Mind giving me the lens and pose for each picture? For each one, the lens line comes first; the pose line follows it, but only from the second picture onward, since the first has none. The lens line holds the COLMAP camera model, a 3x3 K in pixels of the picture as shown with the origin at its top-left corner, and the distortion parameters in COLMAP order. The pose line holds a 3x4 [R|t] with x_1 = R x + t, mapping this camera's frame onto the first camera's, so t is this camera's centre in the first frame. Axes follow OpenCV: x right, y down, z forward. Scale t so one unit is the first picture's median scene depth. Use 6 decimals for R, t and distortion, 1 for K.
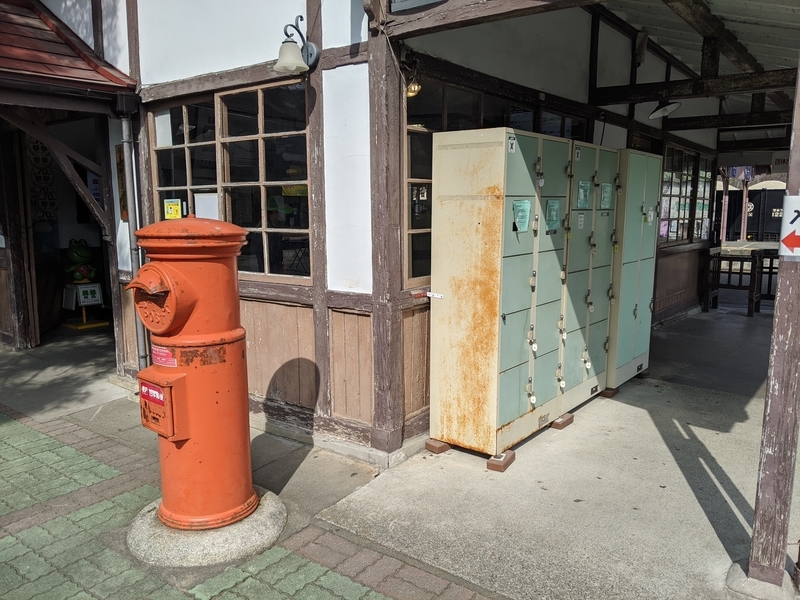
lens RADIAL K [[635.8, 0, 400.1], [0, 635.8, 304.3], [0, 0, 1]] dist [0.011142, -0.004365]
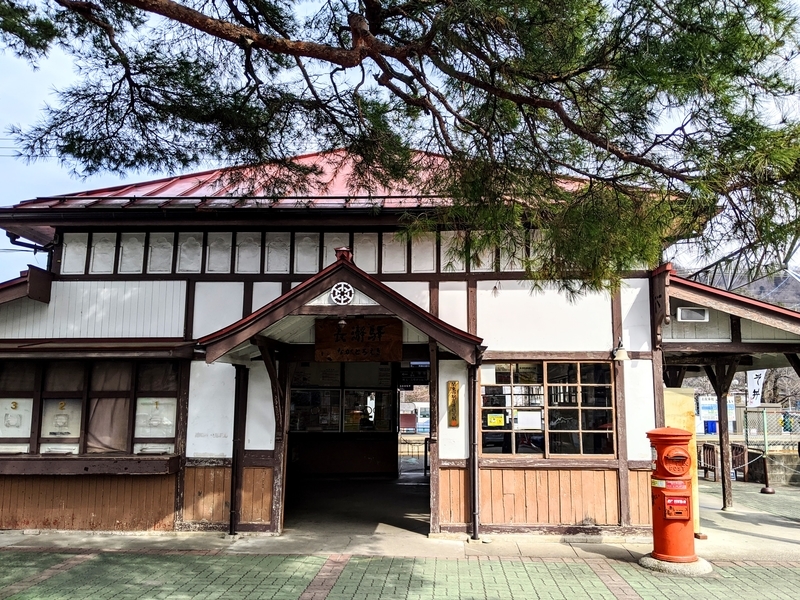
lens RADIAL K [[635.8, 0, 400.2], [0, 635.8, 298.4], [0, 0, 1]] dist [0.011142, -0.004365]
pose [[0.838265, 0.093872, 0.537122, -1.827840], [0.076681, 0.954985, -0.286574, 0.012084], [-0.539844, 0.281412, 0.793332, -0.388152]]
